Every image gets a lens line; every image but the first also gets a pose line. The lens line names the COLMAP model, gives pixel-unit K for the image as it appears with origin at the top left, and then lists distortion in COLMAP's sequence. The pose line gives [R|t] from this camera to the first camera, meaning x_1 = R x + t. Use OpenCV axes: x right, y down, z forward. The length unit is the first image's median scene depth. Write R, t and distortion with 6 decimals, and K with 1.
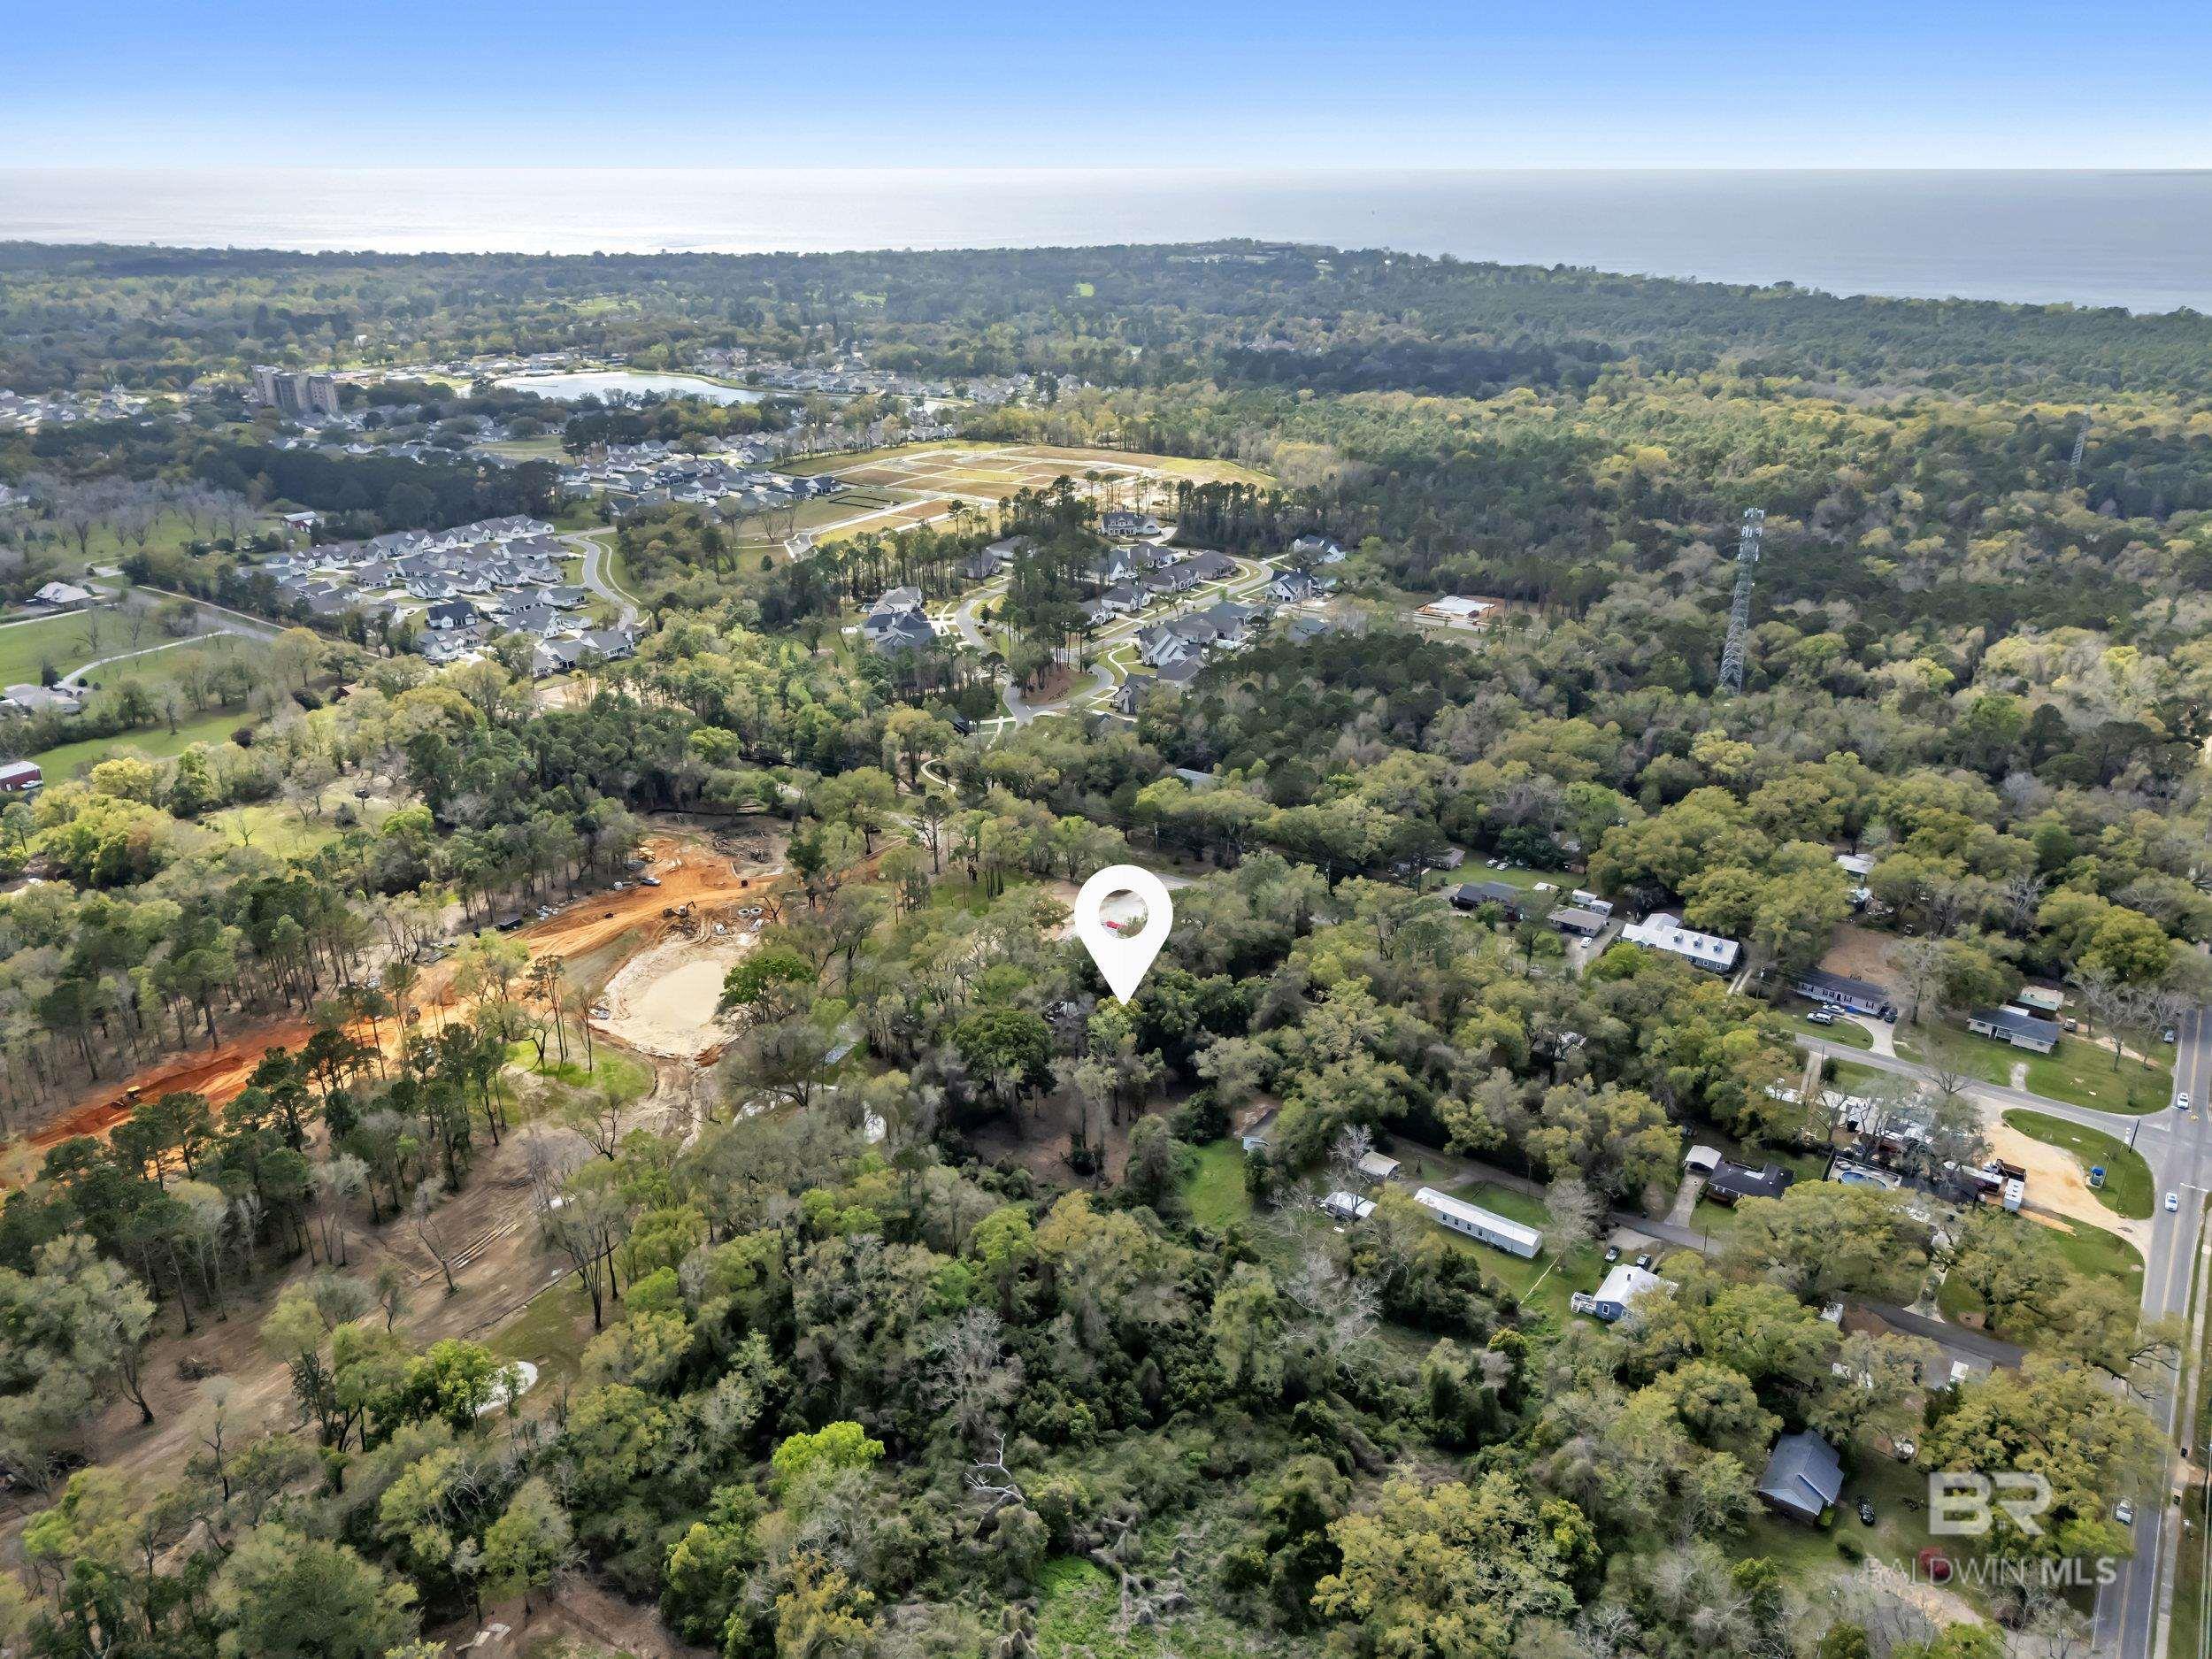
lens RADIAL K [[1648.6, 0, 1106.5], [0, 1648.6, 878.3], [0, 0, 1]] dist [0.079268, -0.076869]
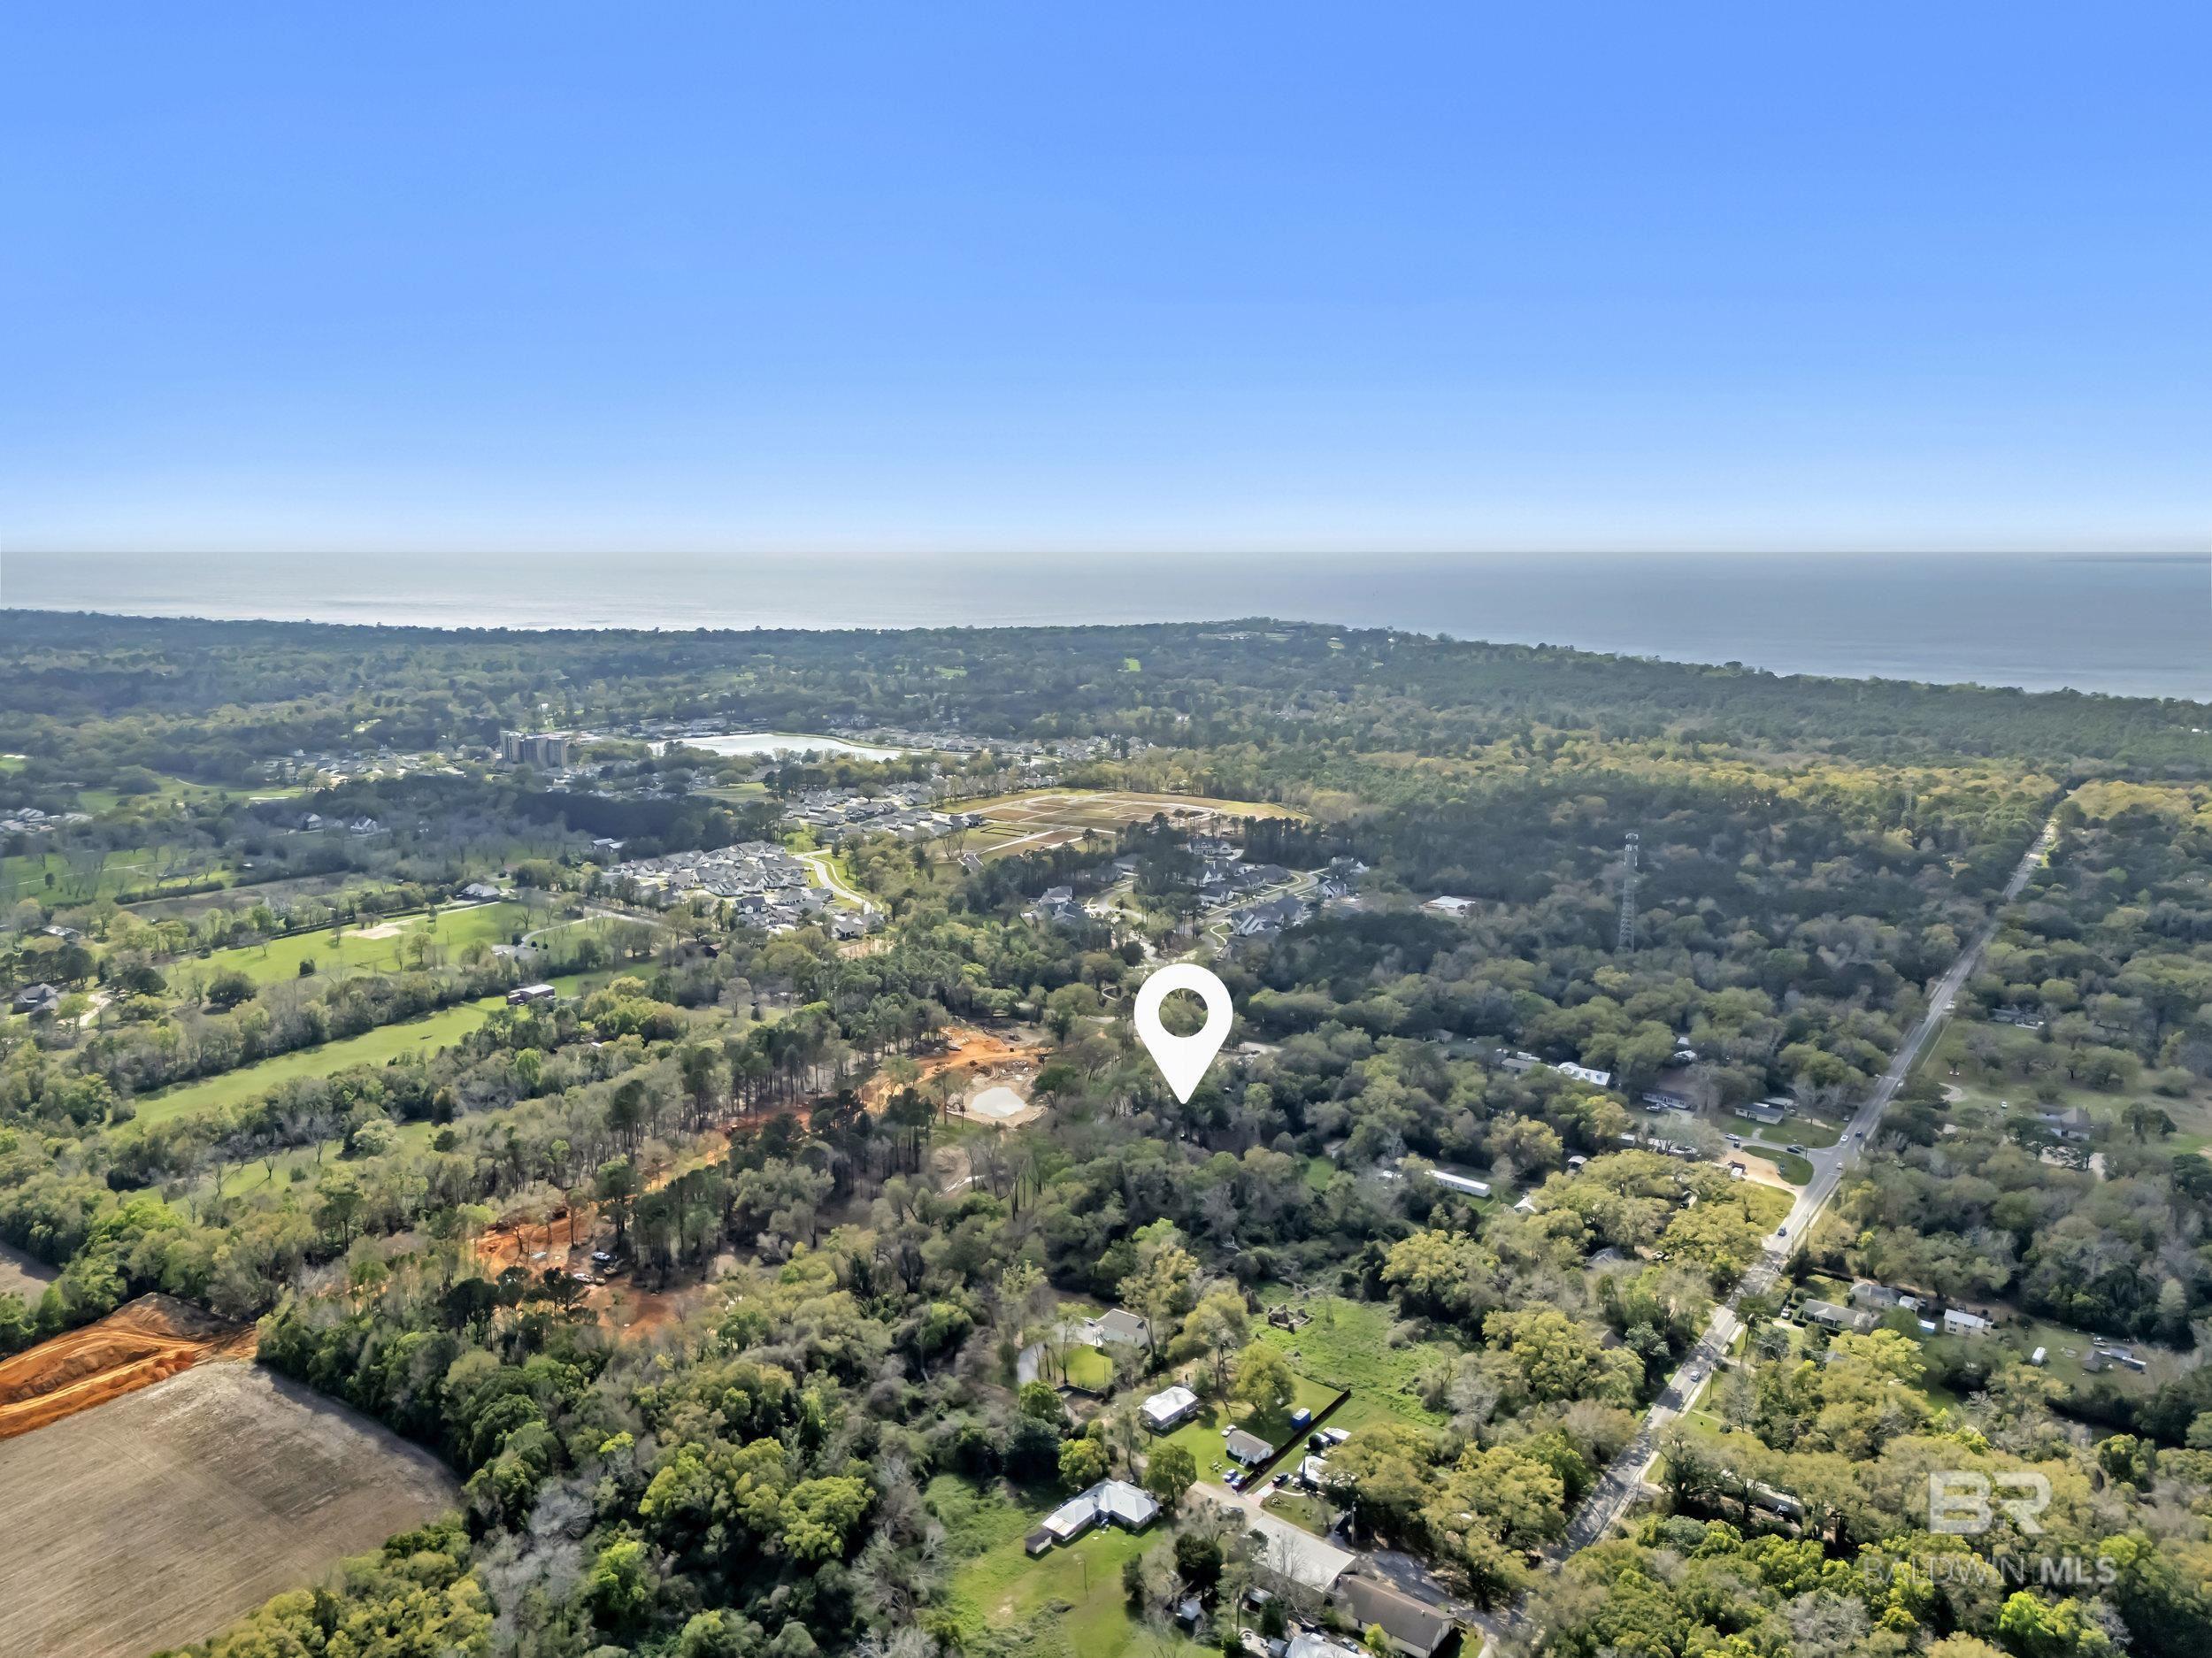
lens RADIAL K [[1648.6, 0, 1106.5], [0, 1648.6, 877.8], [0, 0, 1]] dist [0.079268, -0.076869]
pose [[0.999926, 0.005701, -0.010738, -0.082172], [-0.007752, 0.979363, -0.201960, 0.125469], [0.009365, 0.202028, 0.979335, -0.479297]]
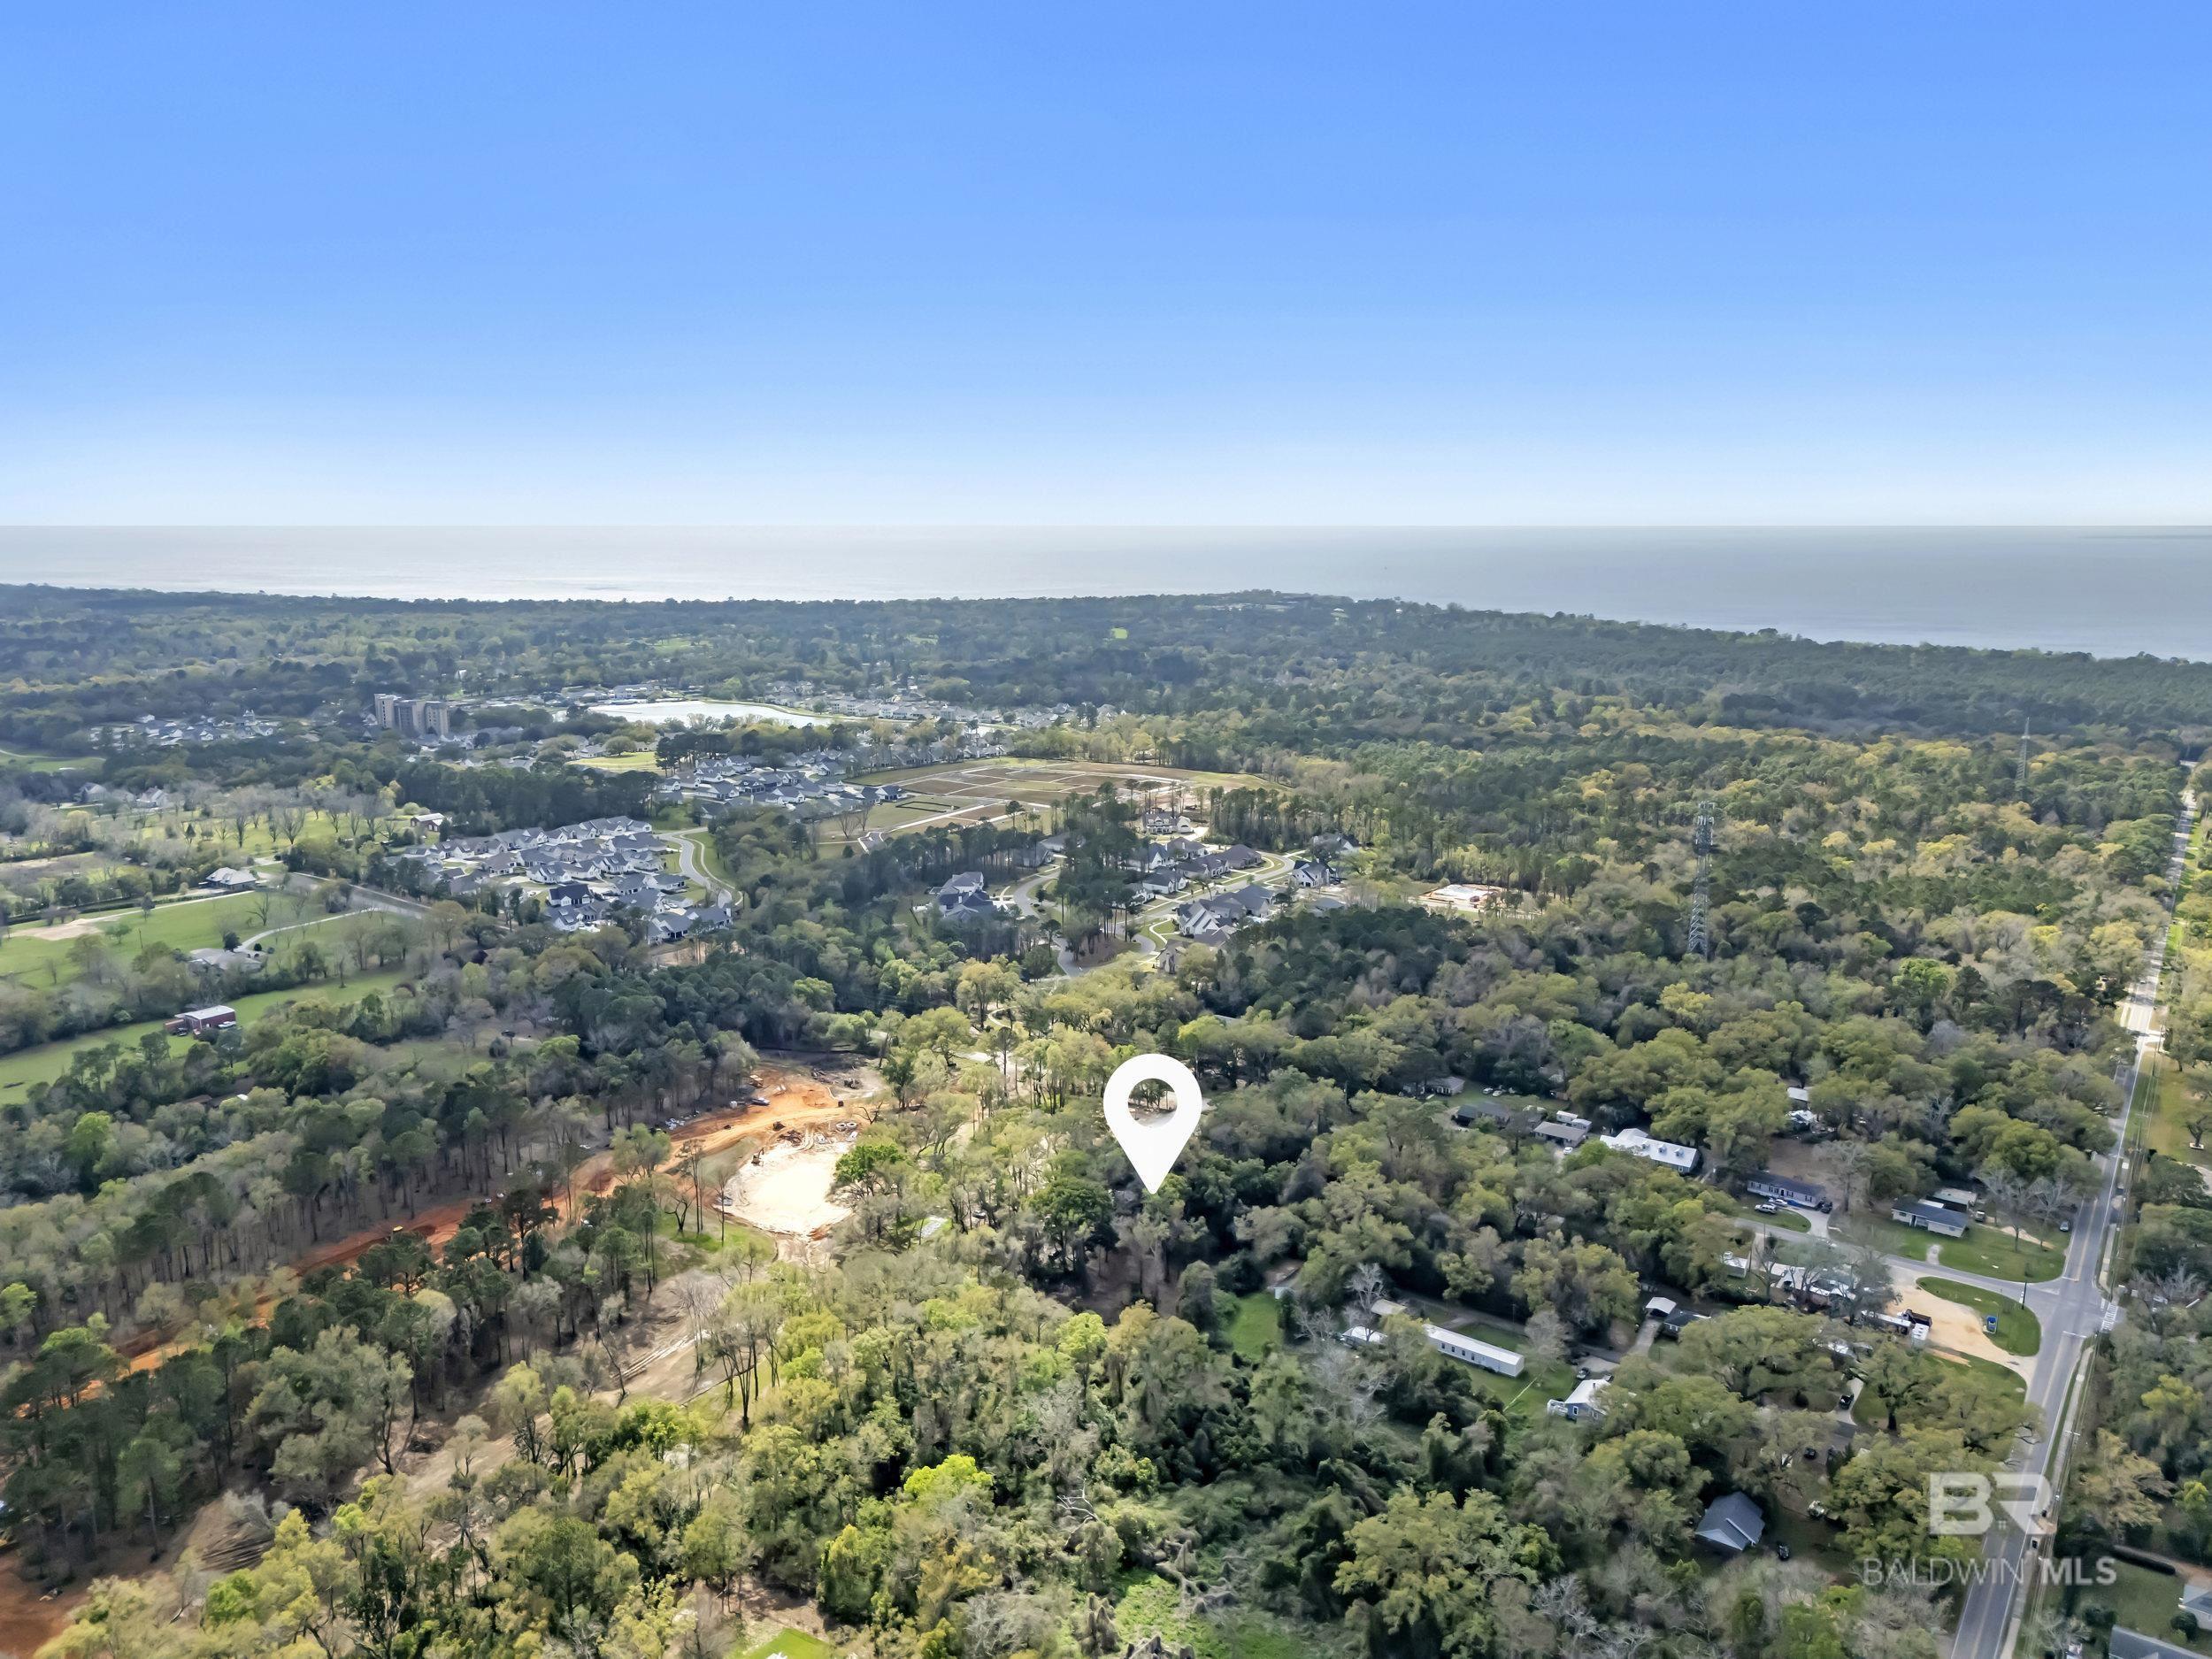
lens RADIAL K [[1648.6, 0, 1106.5], [0, 1648.6, 878.3], [0, 0, 1]] dist [0.079268, -0.076869]
pose [[0.999844, 0.006181, -0.016545, -0.011099], [-0.009254, 0.981221, -0.192663, 0.052973], [0.015043, 0.192786, 0.981126, -0.124541]]
